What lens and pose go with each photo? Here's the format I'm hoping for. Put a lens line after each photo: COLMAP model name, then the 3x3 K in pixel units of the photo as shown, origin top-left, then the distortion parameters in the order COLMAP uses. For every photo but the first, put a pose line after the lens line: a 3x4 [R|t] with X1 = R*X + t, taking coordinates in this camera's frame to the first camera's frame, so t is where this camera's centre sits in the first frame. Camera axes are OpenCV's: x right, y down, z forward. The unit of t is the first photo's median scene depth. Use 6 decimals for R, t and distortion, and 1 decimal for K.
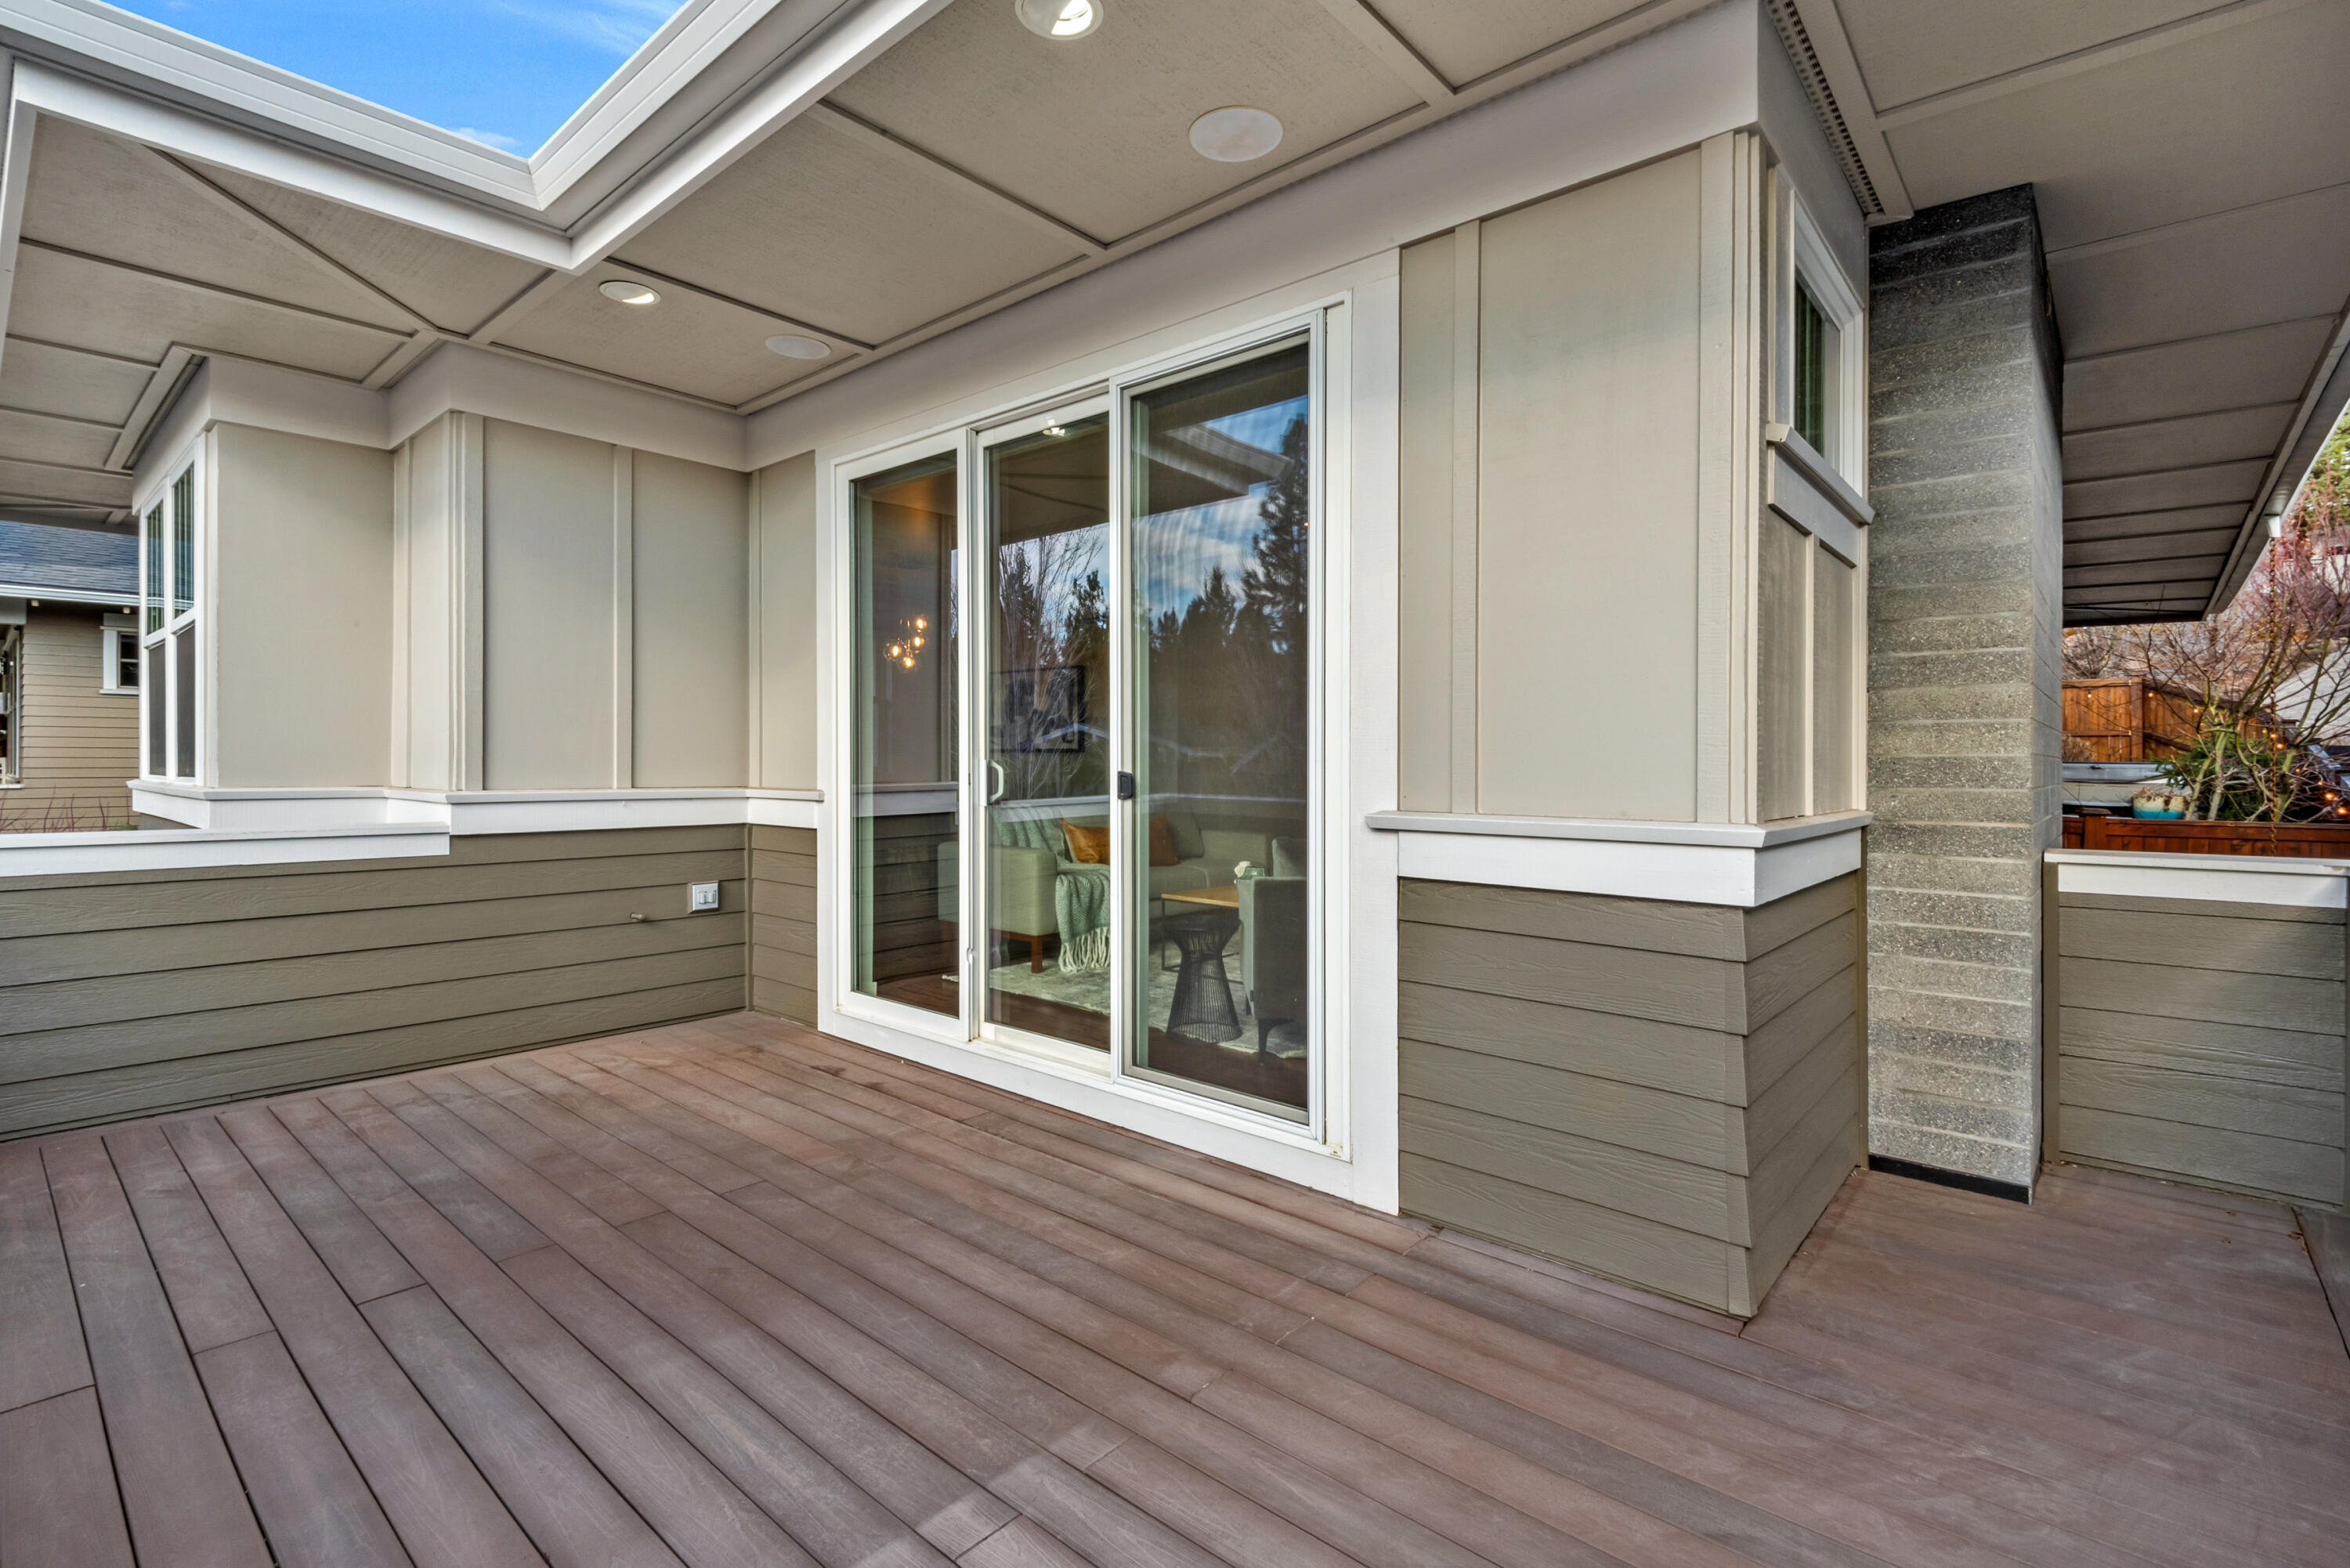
lens RADIAL K [[1080.8, 0, 1161.2], [0, 1080.8, 781.2], [0, 0, 1]] dist [0.019432, -0.010965]
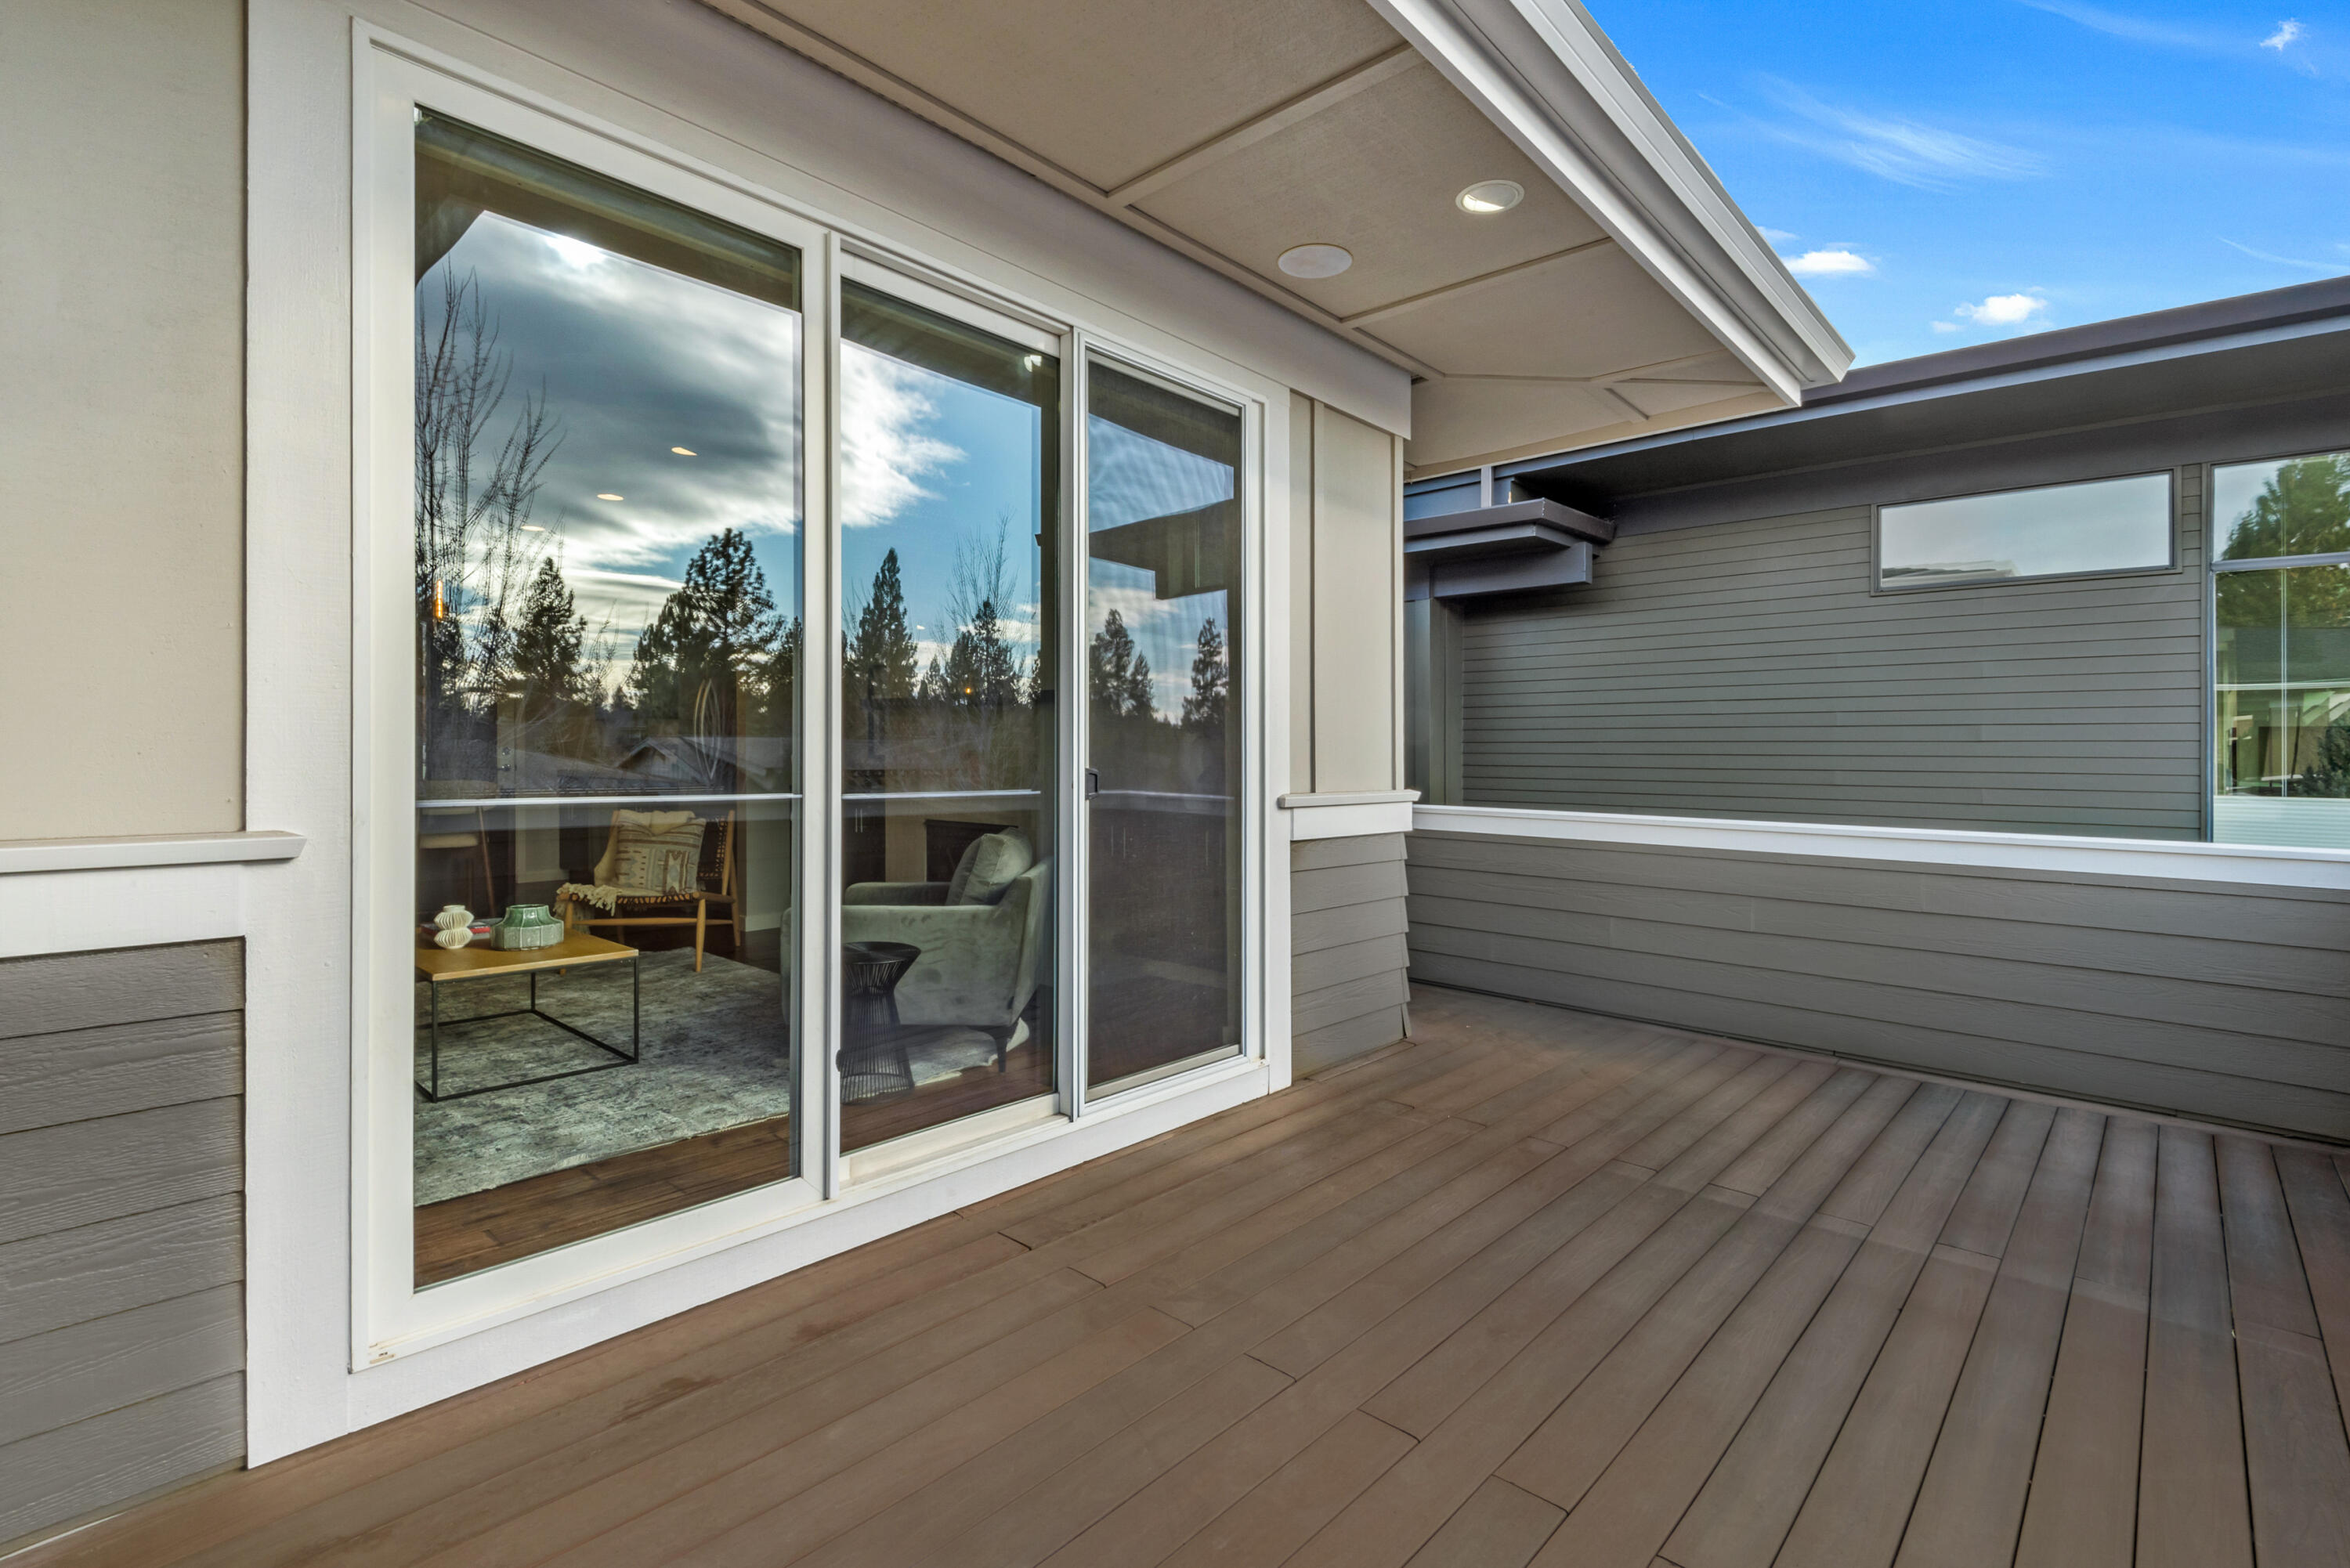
lens RADIAL K [[1080.8, 0, 1214.4], [0, 1080.8, 741.9], [0, 0, 1]] dist [0.019432, -0.010965]
pose [[-0.000438, 0.003851, 0.999992, -1.081748], [0.010686, 0.999936, -0.003846, -0.030780], [-0.999943, 0.010684, -0.000479, 1.018392]]
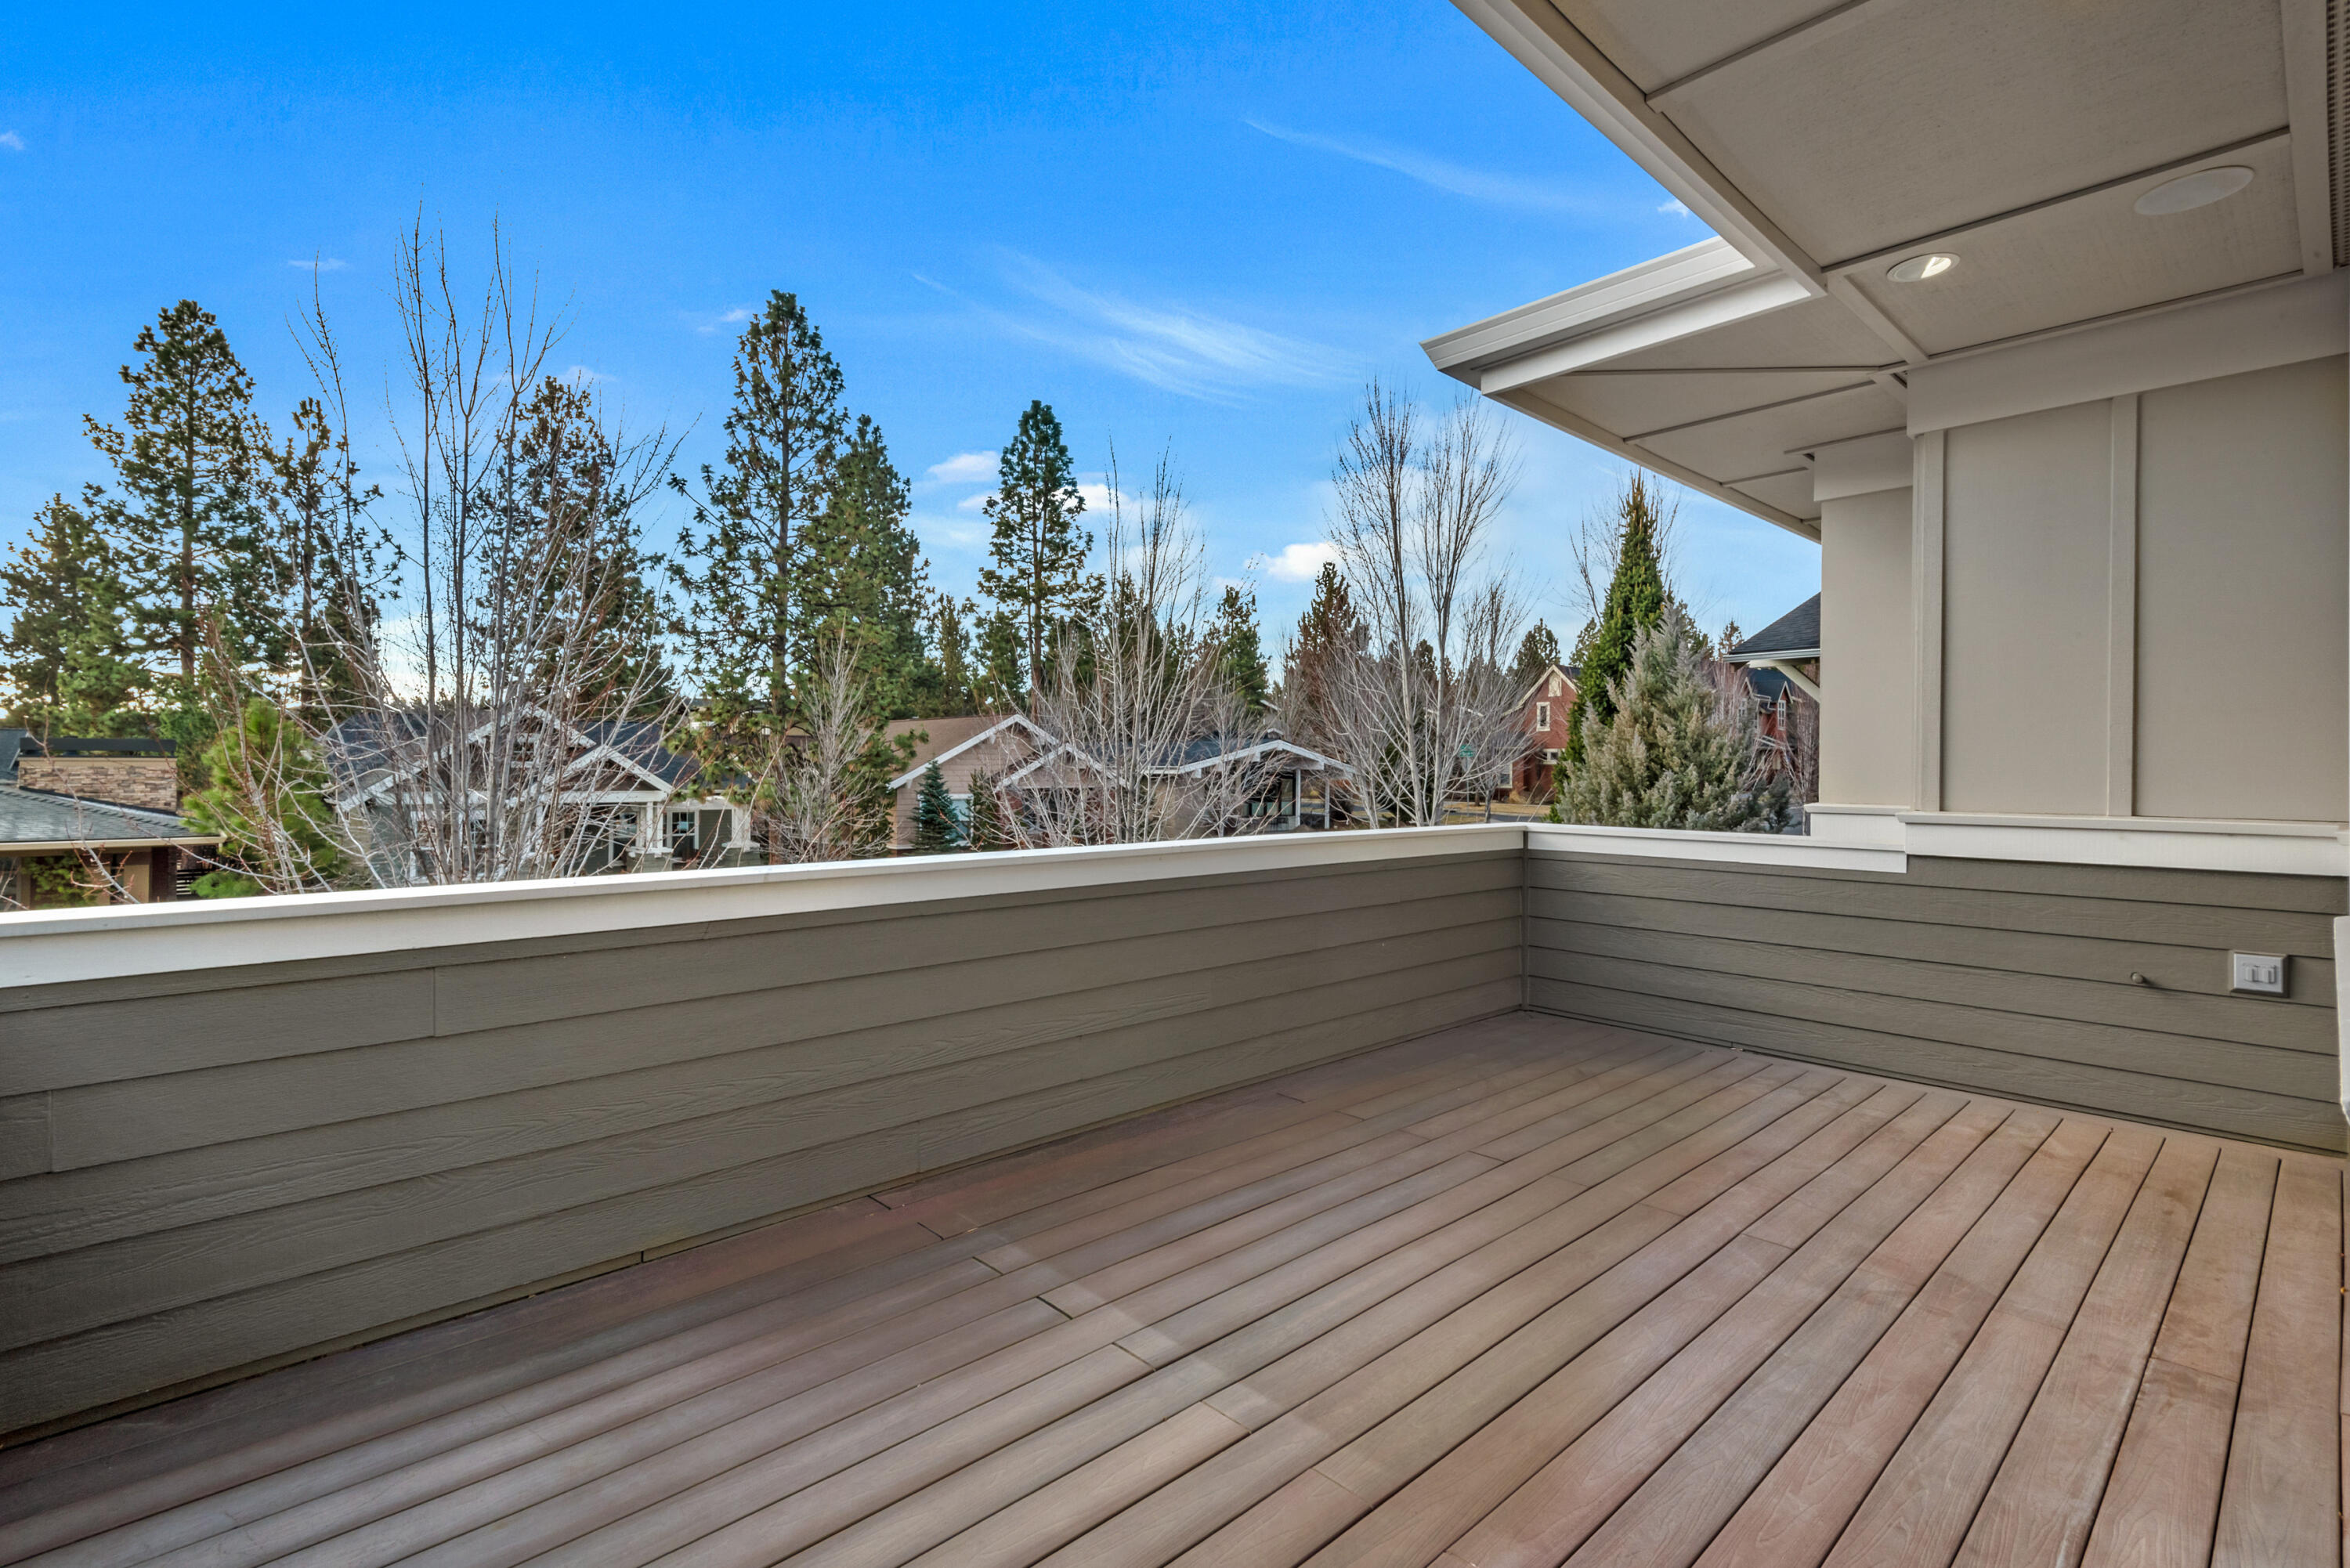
lens RADIAL K [[1080.8, 0, 1174.5], [0, 1080.8, 775.5], [0, 0, 1]] dist [0.019432, -0.010965]
pose [[-0.097296, -0.002814, -0.995252, 0.579025], [-0.023307, 0.999728, -0.000548, -0.009740], [0.994983, 0.023143, -0.097335, 0.571502]]
